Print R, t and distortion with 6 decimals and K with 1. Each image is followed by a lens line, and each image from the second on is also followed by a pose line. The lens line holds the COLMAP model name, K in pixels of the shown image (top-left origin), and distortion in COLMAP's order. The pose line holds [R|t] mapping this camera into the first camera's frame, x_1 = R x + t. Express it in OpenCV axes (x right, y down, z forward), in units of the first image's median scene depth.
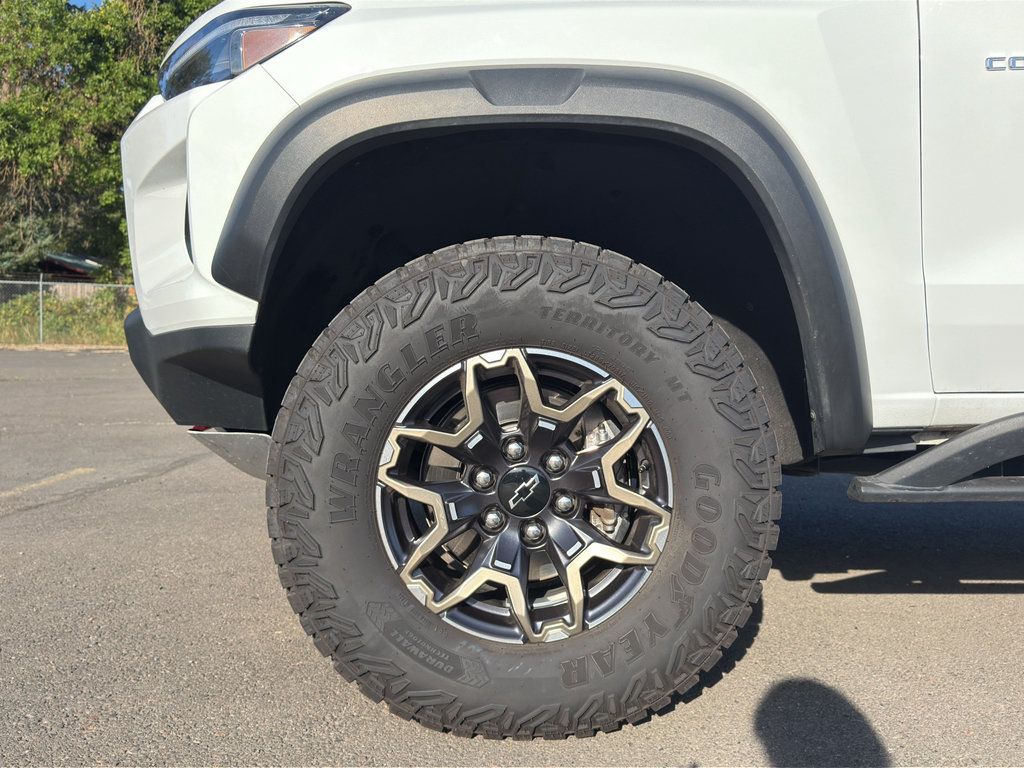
lens RADIAL K [[905.0, 0, 512.0], [0, 905.0, 384.0], [0, 0, 1]] dist [0.097994, -0.156070]
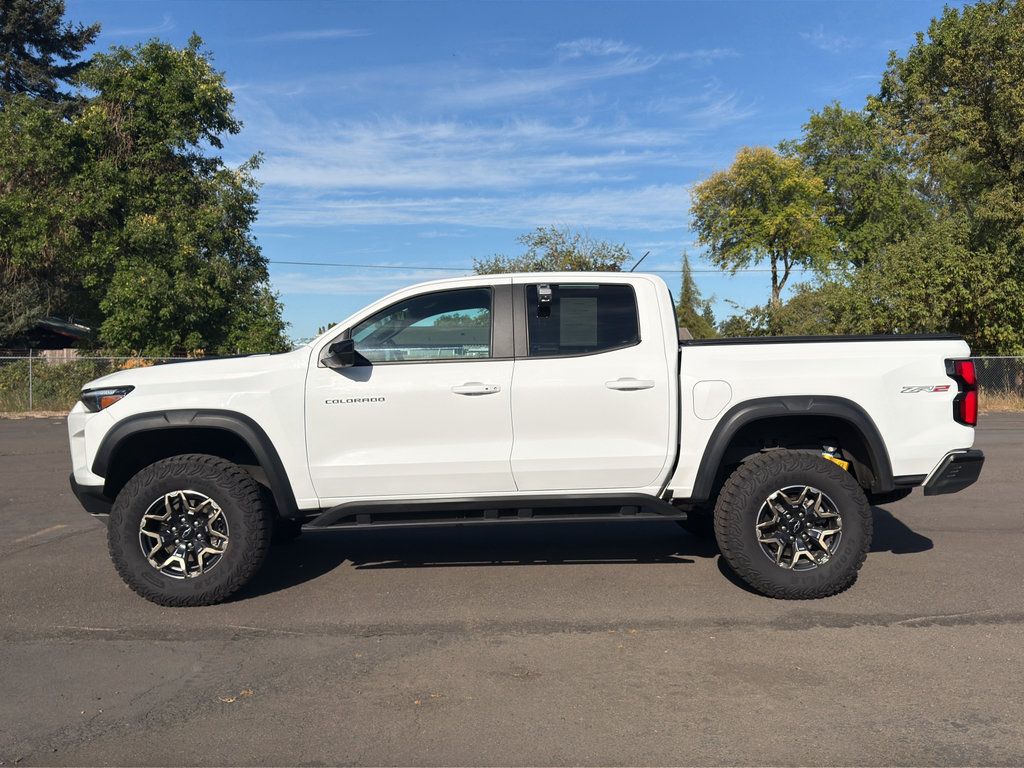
lens RADIAL K [[911.6, 0, 512.0], [0, 911.6, 384.0], [0, 0, 1]] dist [0.095106, -0.160700]
pose [[0.999711, -0.022462, 0.008580, 1.125463], [0.022800, 0.998875, -0.041569, -0.245306], [-0.007637, 0.041752, 0.999099, -2.280376]]
